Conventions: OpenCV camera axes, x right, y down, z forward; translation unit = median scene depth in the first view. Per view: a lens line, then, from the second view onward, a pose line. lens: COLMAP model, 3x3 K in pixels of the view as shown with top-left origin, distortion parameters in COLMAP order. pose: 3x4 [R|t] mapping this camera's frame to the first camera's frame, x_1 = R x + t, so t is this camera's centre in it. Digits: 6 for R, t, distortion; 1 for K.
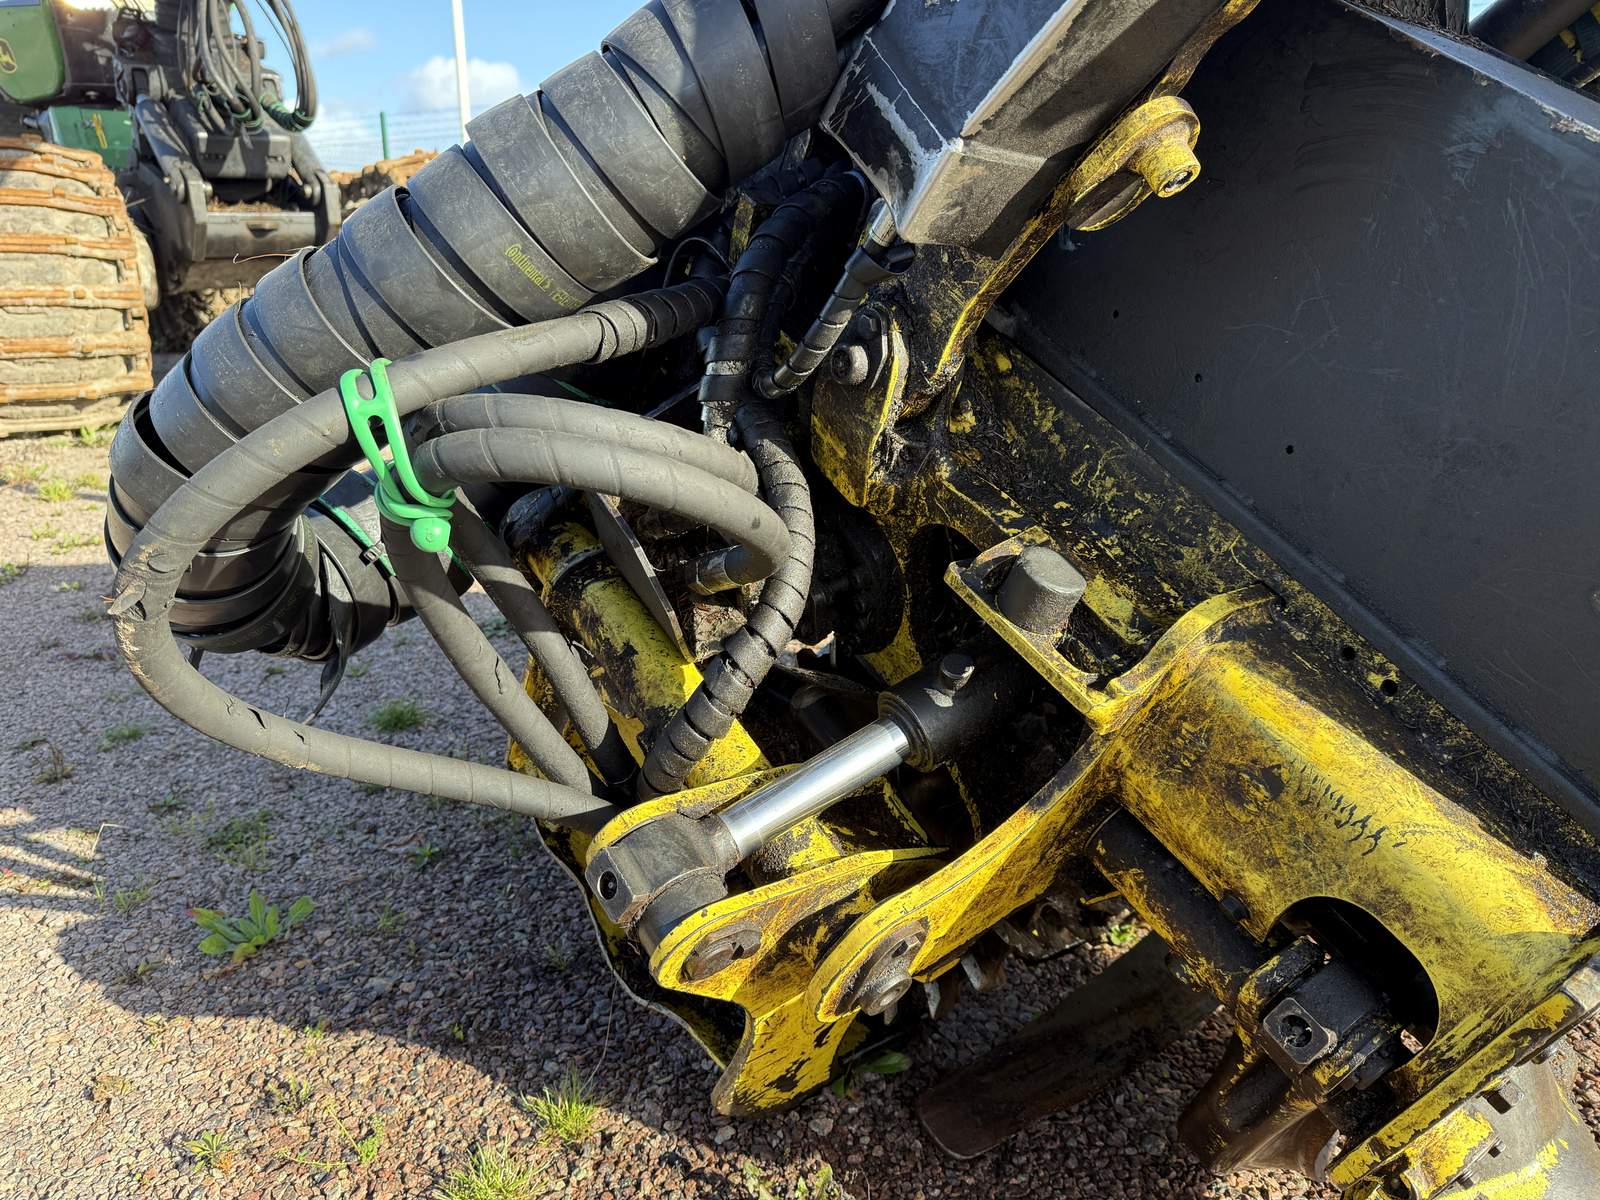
lens RADIAL K [[1125.5, 0, 799.9], [0, 1125.5, 608.6], [0, 0, 1]] dist [0.048467, -0.056574]
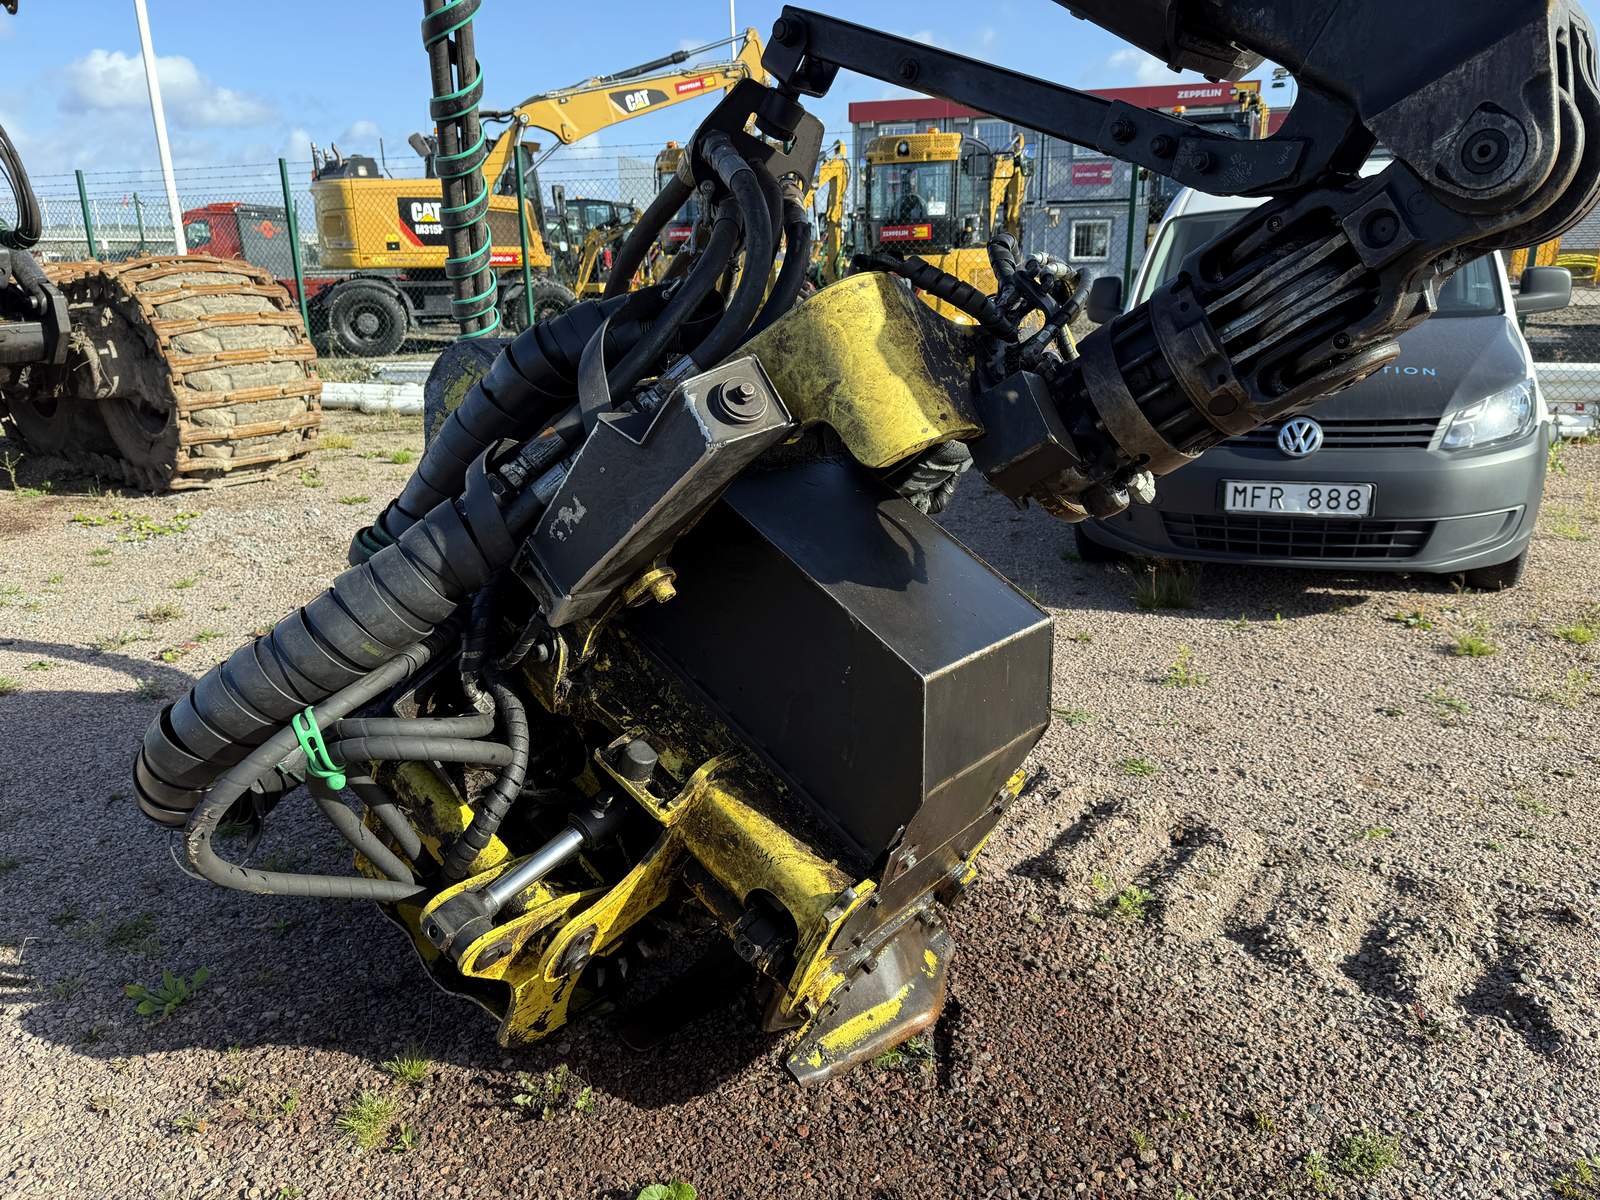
lens RADIAL K [[1125.5, 0, 810.9], [0, 1125.5, 606.4], [0, 0, 1]] dist [0.048467, -0.056574]
pose [[0.974204, -0.082853, 0.209908, 0.101373], [0.083124, 0.996511, 0.007549, -0.264534], [-0.209801, 0.010094, 0.977692, -1.021457]]
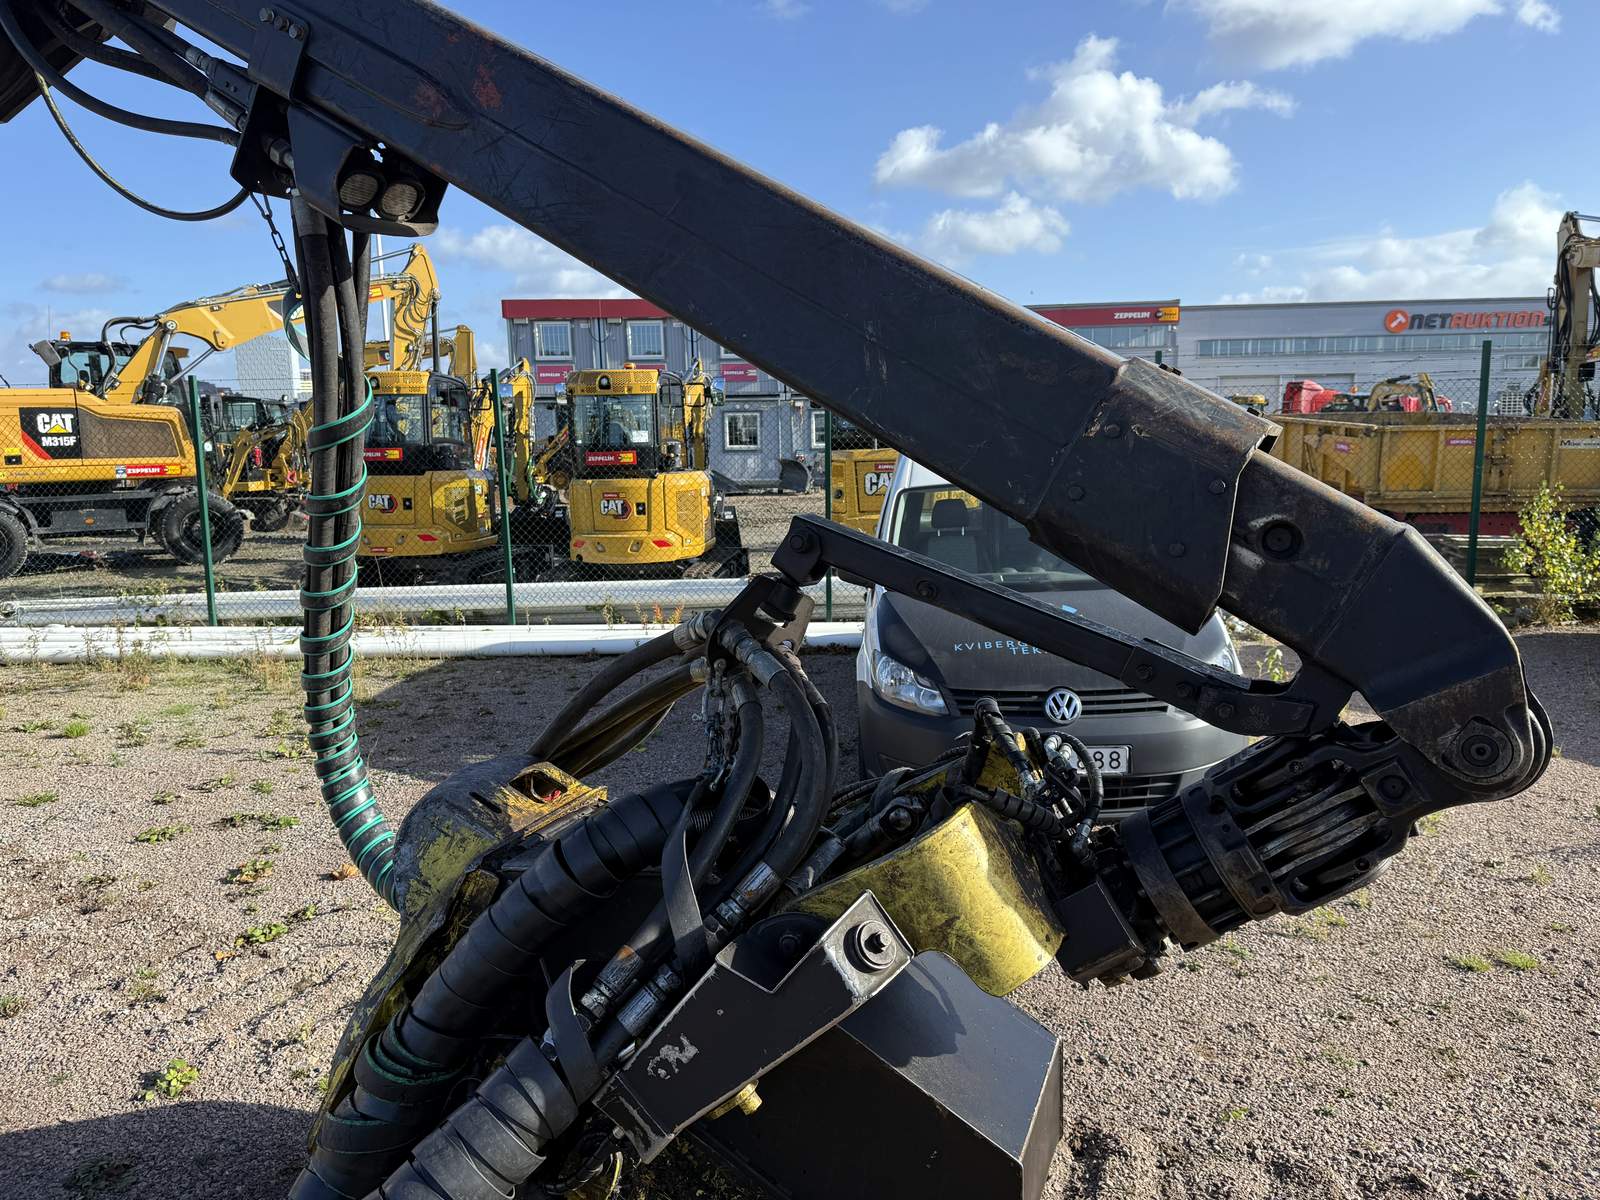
lens RADIAL K [[1125.5, 0, 788.7], [0, 1125.5, 603.1], [0, 0, 1]] dist [0.048467, -0.056574]
pose [[0.868946, -0.098015, 0.485104, -0.491083], [0.165728, 0.981229, -0.098605, -0.880202], [-0.466333, 0.166078, 0.868879, -0.957448]]
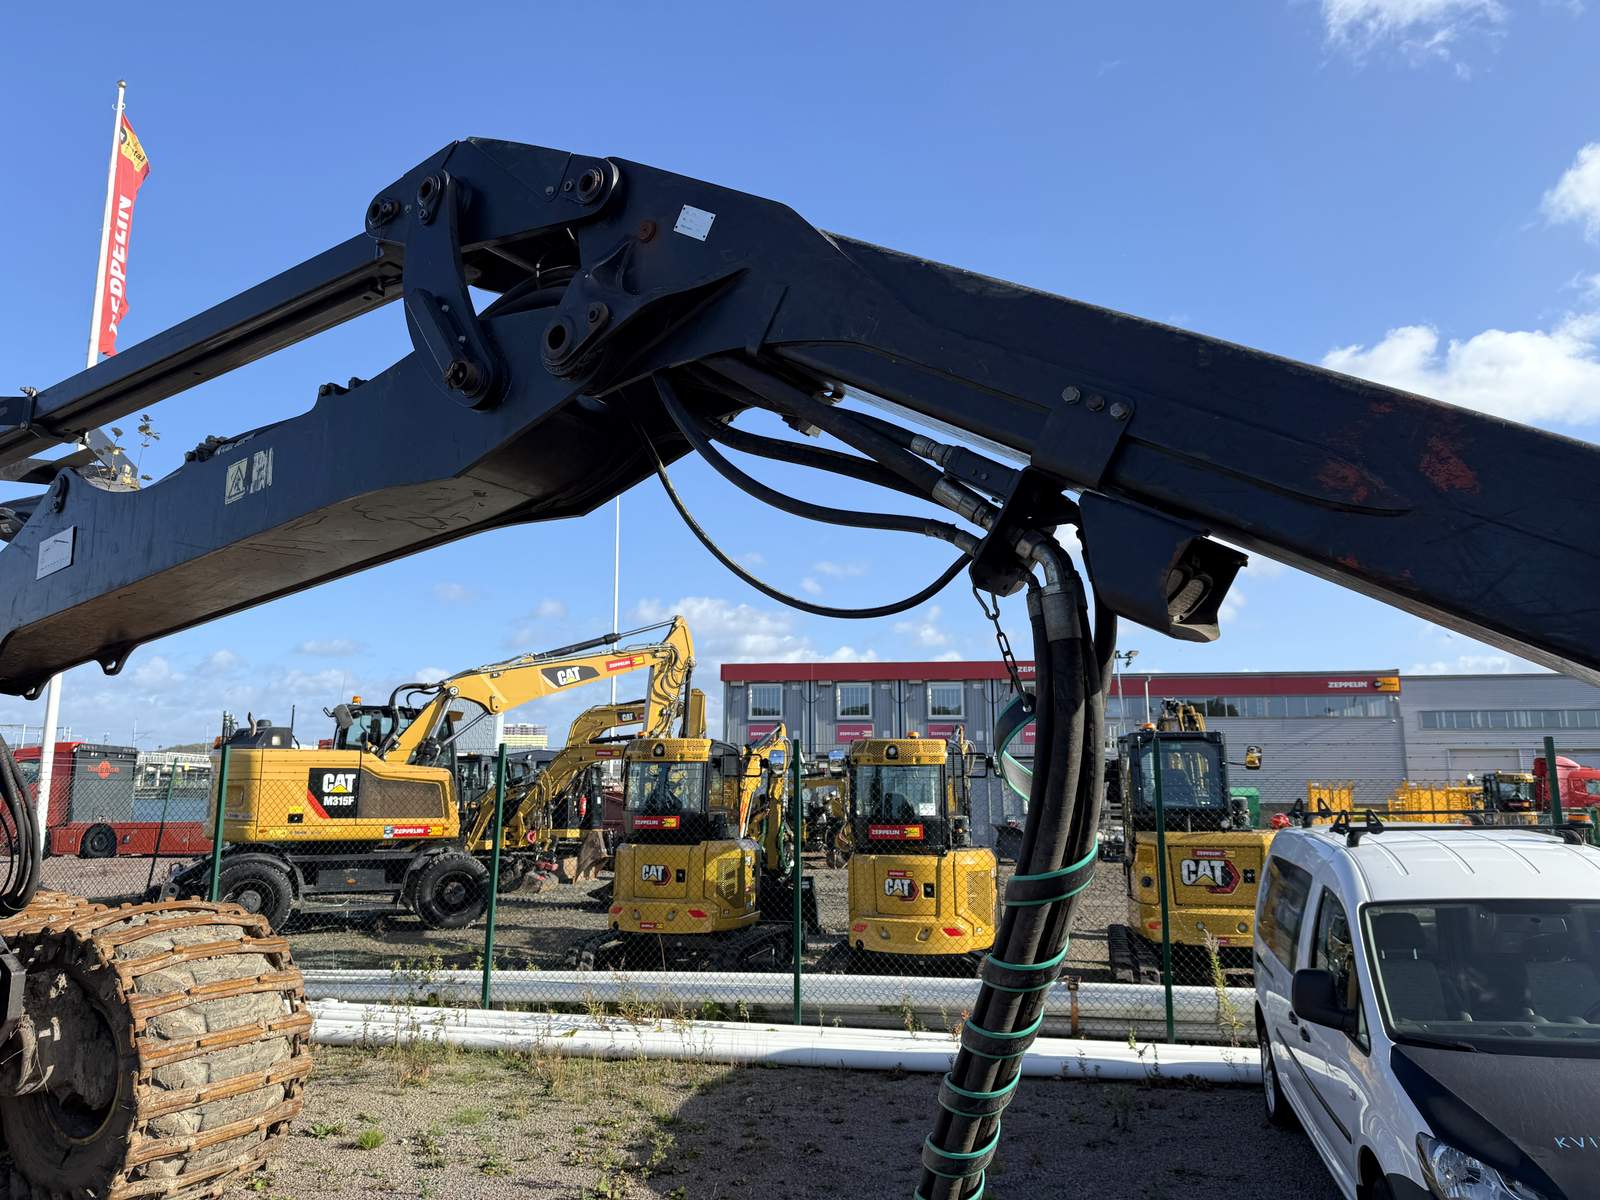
lens RADIAL K [[1125.5, 0, 787.6], [0, 1125.5, 593.3], [0, 0, 1]] dist [0.048467, -0.056574]
pose [[0.932633, 0.059196, 0.355939, -1.320496], [0.105395, 0.898741, -0.425625, -1.370562], [-0.345092, 0.434466, 0.831956, 0.047150]]
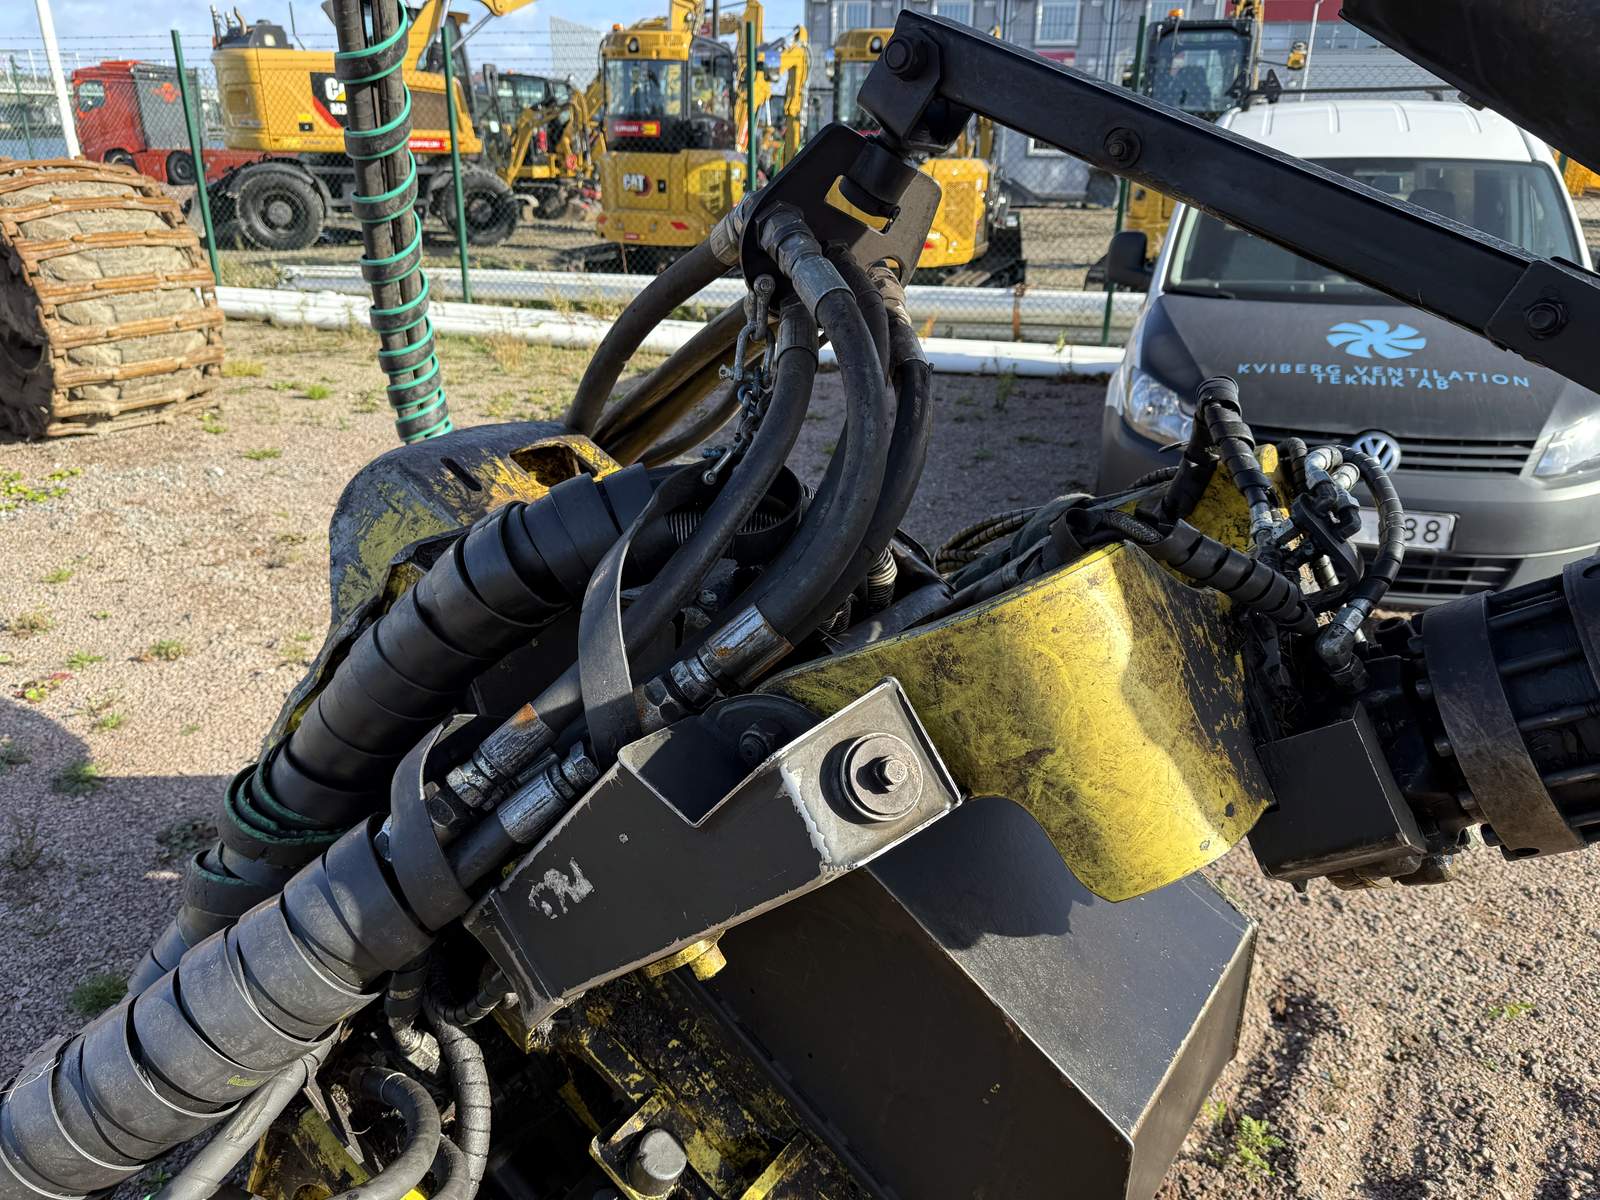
lens RADIAL K [[1125.5, 0, 811.0], [0, 1125.5, 594.0], [0, 0, 1]] dist [0.048467, -0.056574]
pose [[0.962300, -0.091738, 0.256053, 0.090009], [0.068220, 0.992718, 0.099283, -0.768915], [-0.263296, -0.078072, 0.961551, -0.337342]]
